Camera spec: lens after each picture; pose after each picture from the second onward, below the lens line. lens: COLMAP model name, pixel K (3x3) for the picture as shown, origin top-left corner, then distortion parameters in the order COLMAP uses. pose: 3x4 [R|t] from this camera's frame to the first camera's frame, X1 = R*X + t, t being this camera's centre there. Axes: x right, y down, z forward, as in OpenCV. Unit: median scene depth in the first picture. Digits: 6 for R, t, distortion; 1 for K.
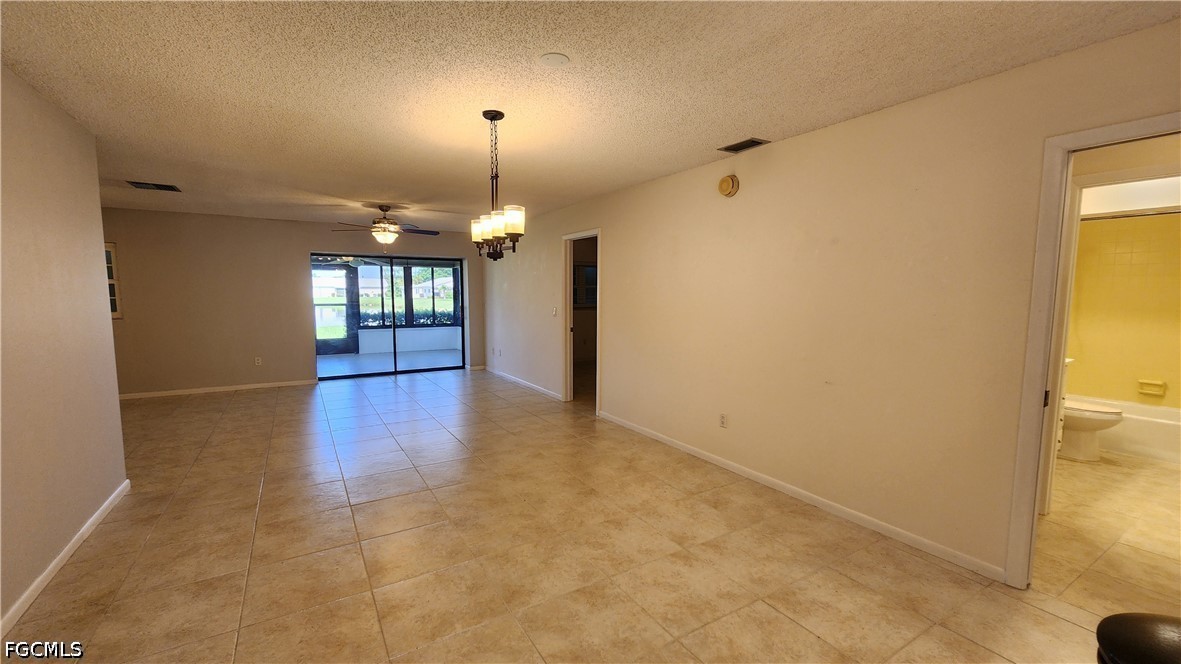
lens RADIAL K [[486.2, 0, 602.7], [0, 486.2, 341.0], [0, 0, 1]] dist [-0.002309, -0.000555]
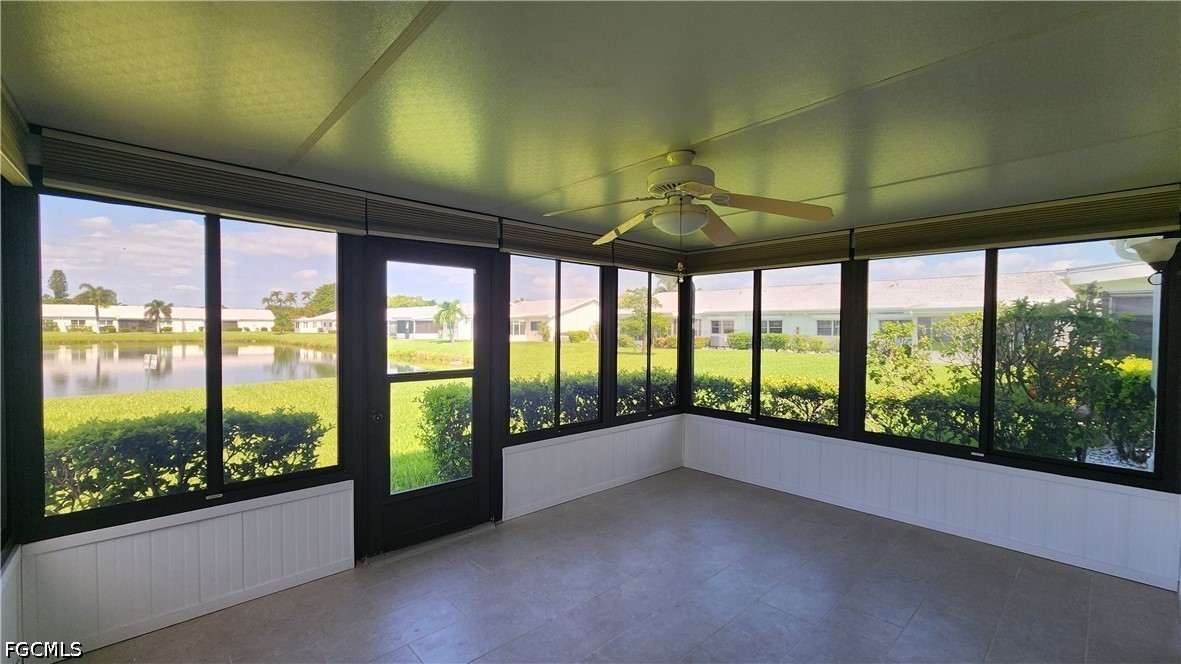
lens RADIAL K [[479.4, 0, 594.6], [0, 479.4, 340.8], [0, 0, 1]] dist [0.003404, -0.002928]
pose [[0.982693, -0.002842, 0.185217, -0.458288], [0.015855, 0.997503, -0.068814, -0.065787], [-0.184559, 0.070560, 0.980285, 0.606360]]
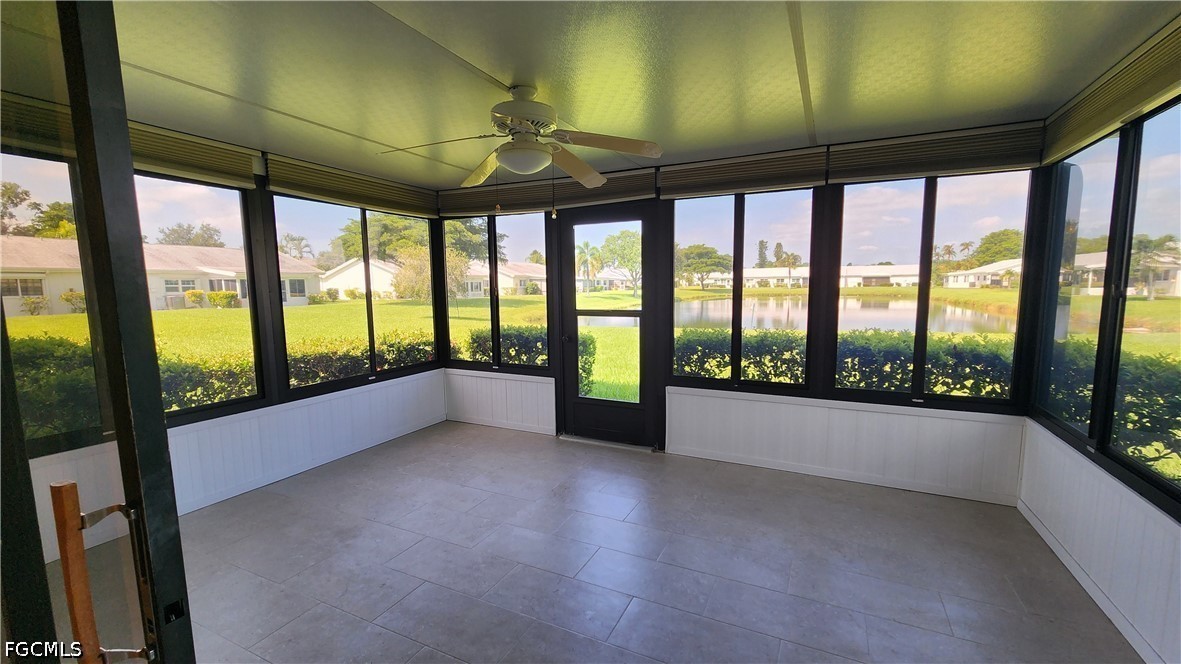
lens RADIAL K [[479.4, 0, 594.6], [0, 479.4, 340.8], [0, 0, 1]] dist [0.003404, -0.002928]
pose [[0.524452, 0.090665, -0.846599, -0.217172], [-0.071864, 0.995480, 0.062091, -0.067093], [0.848402, 0.028276, 0.528597, 0.702693]]
